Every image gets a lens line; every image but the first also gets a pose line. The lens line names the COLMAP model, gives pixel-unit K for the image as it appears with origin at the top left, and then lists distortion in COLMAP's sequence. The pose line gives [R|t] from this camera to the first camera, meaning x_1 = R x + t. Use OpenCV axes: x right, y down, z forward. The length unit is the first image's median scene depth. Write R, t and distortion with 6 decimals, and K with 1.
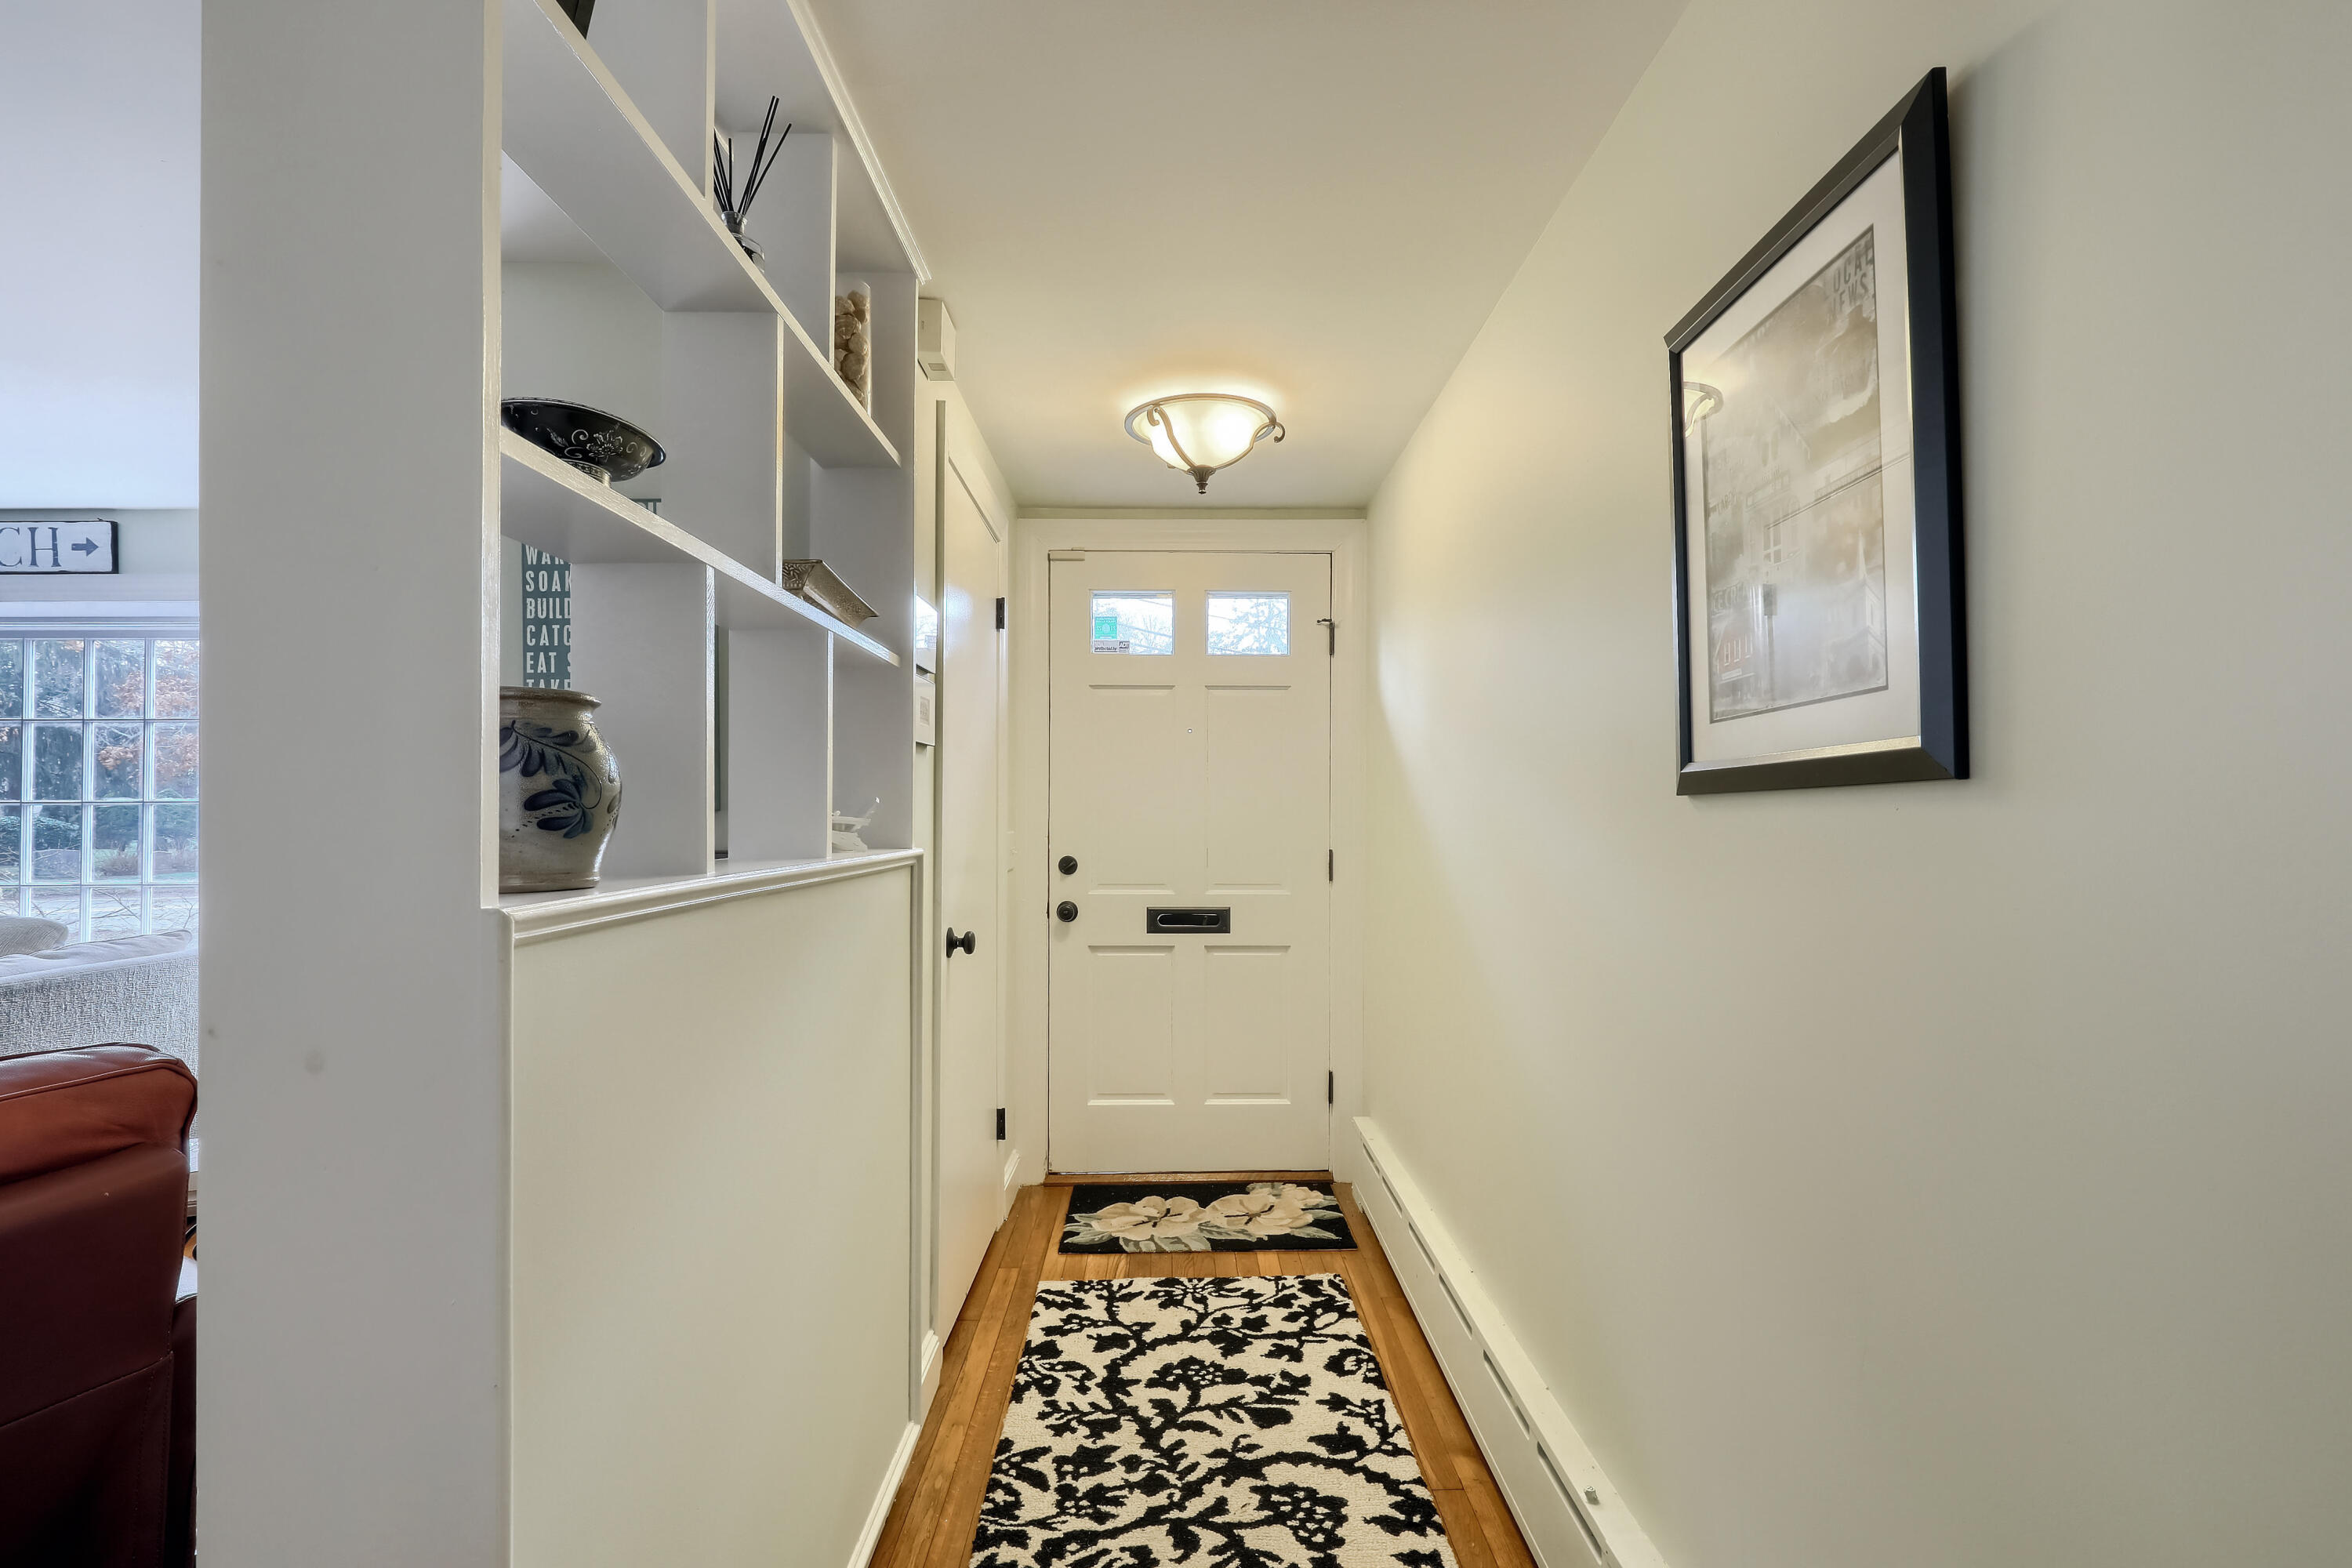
lens RADIAL K [[1062.4, 0, 1141.7], [0, 1062.4, 811.2], [0, 0, 1]] dist [0.000552, -0.000050]
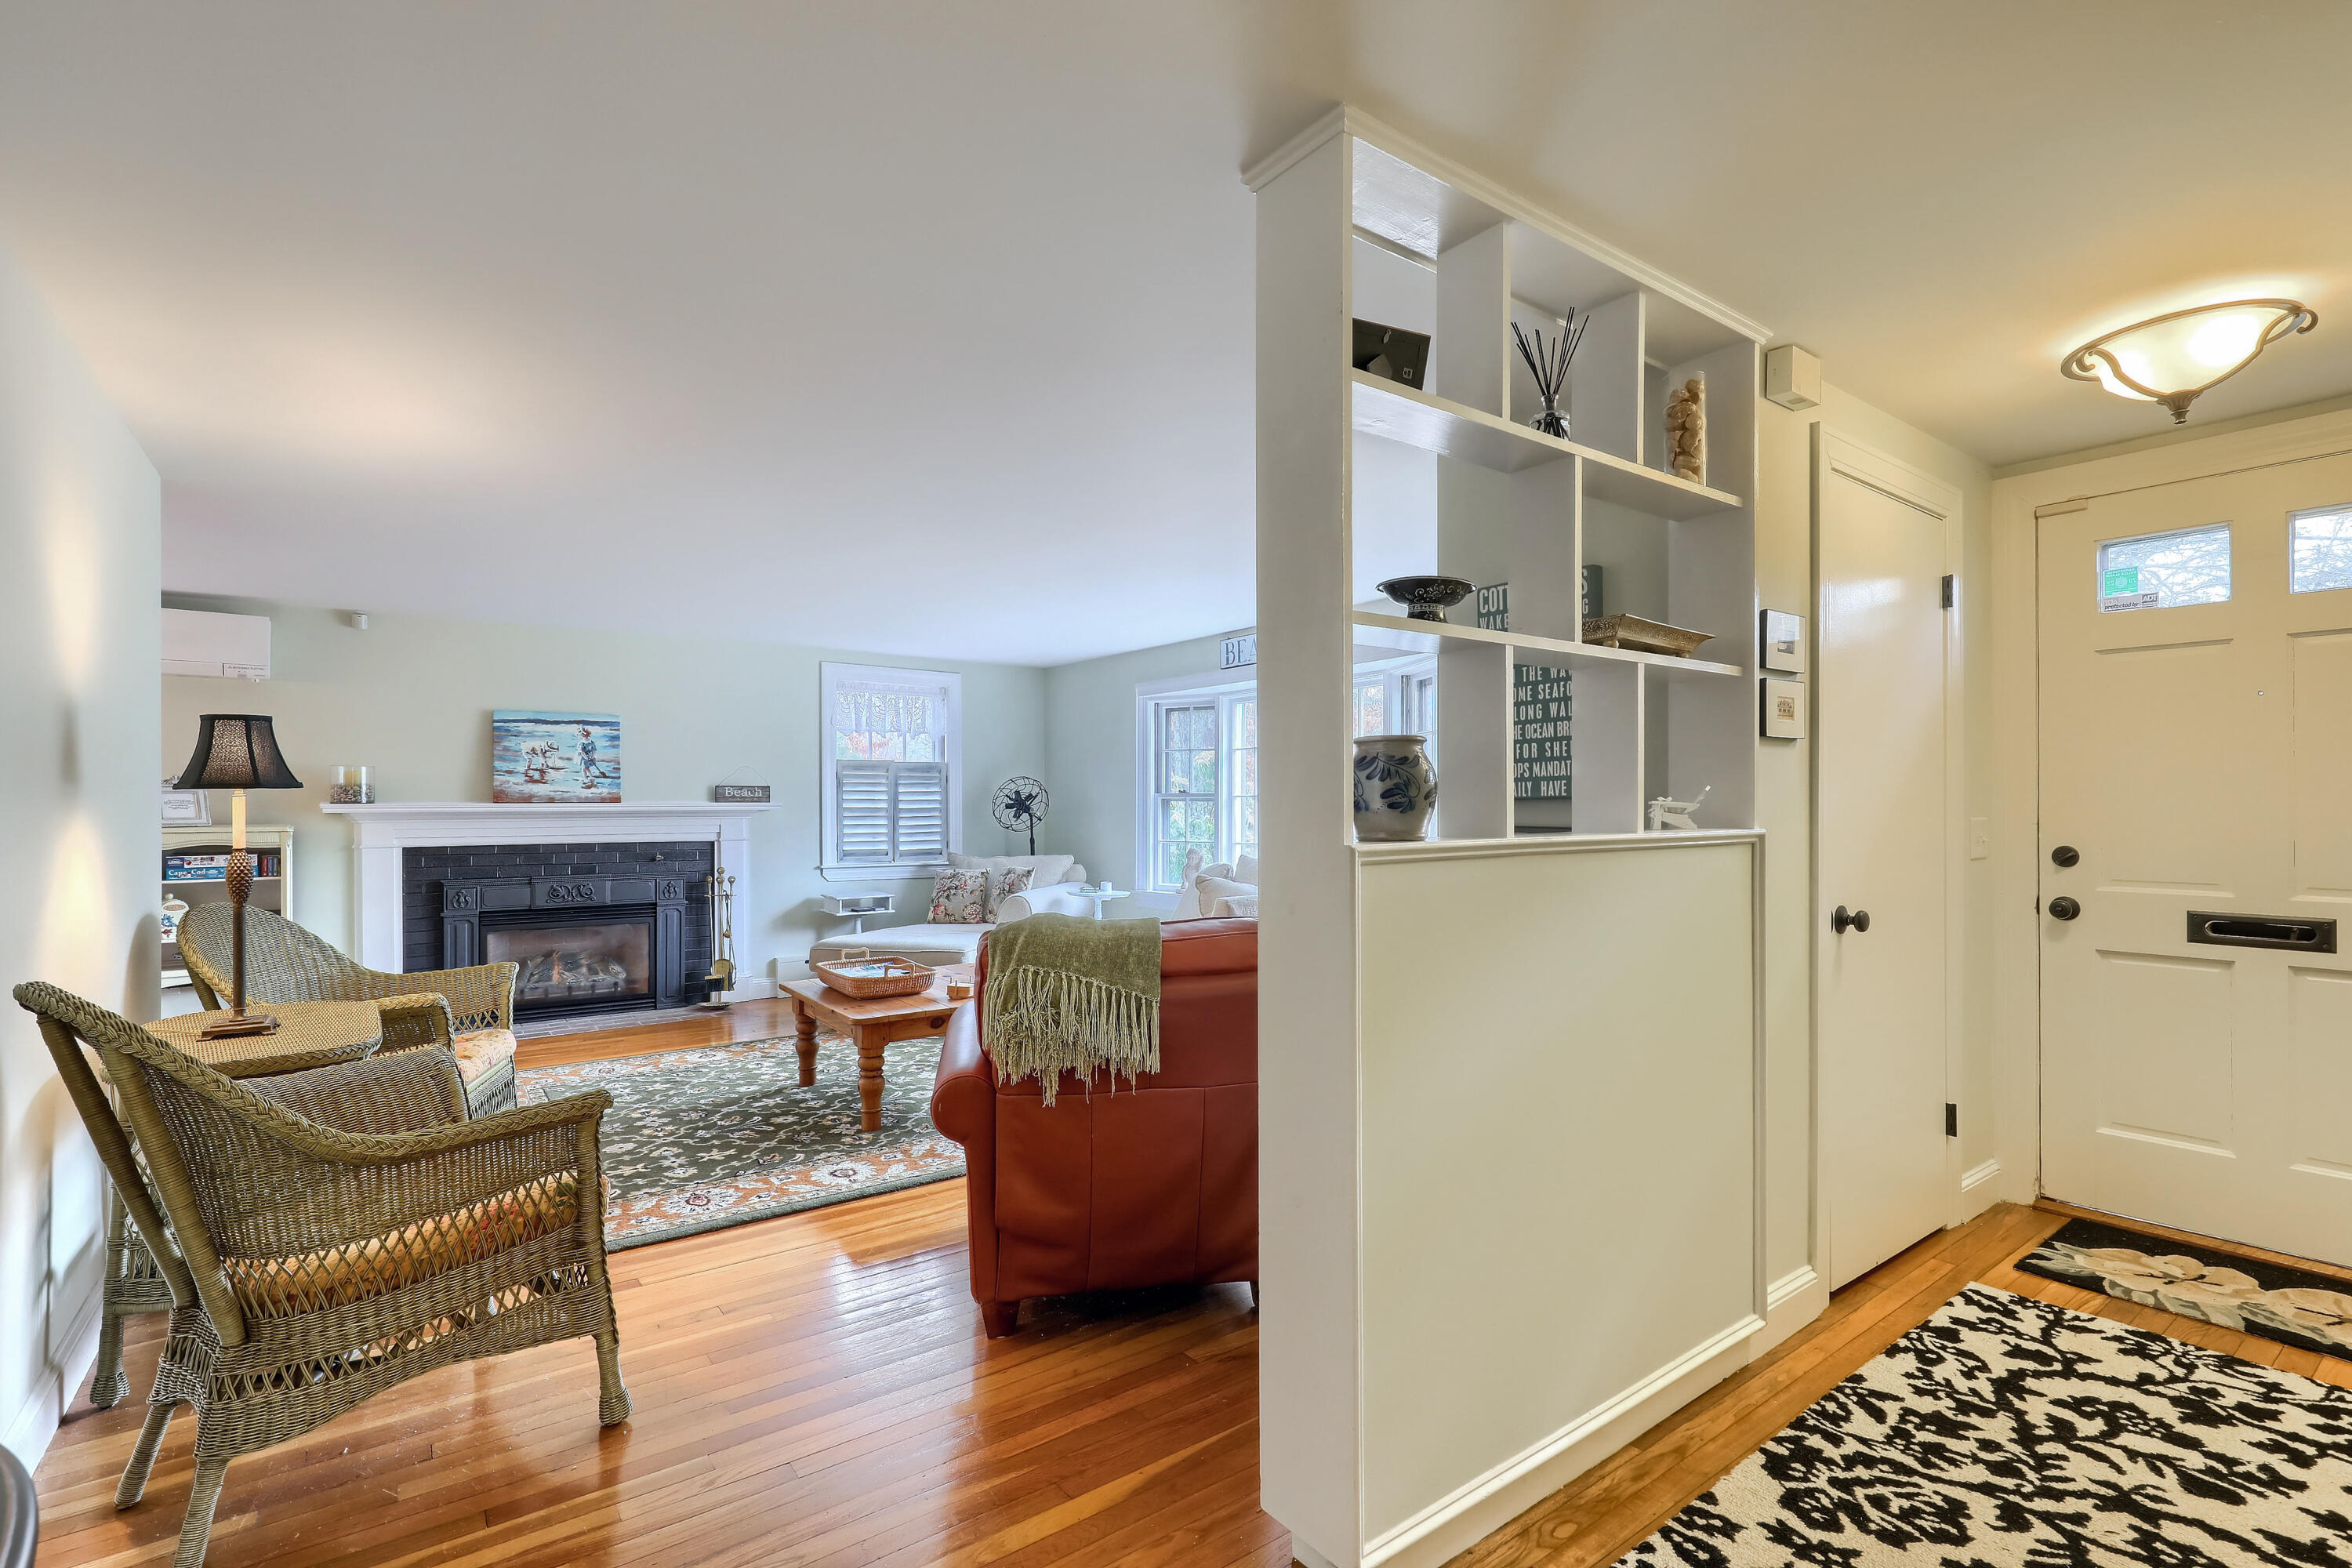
lens RADIAL K [[1062.4, 0, 1195.2], [0, 1062.4, 811.8], [0, 0, 1]] dist [0.000552, -0.000050]
pose [[0.603767, 0.003013, -0.797155, 0.290643], [0.006251, 0.999944, 0.008514, 0.001809], [0.797136, -0.010124, 0.603715, -0.170457]]
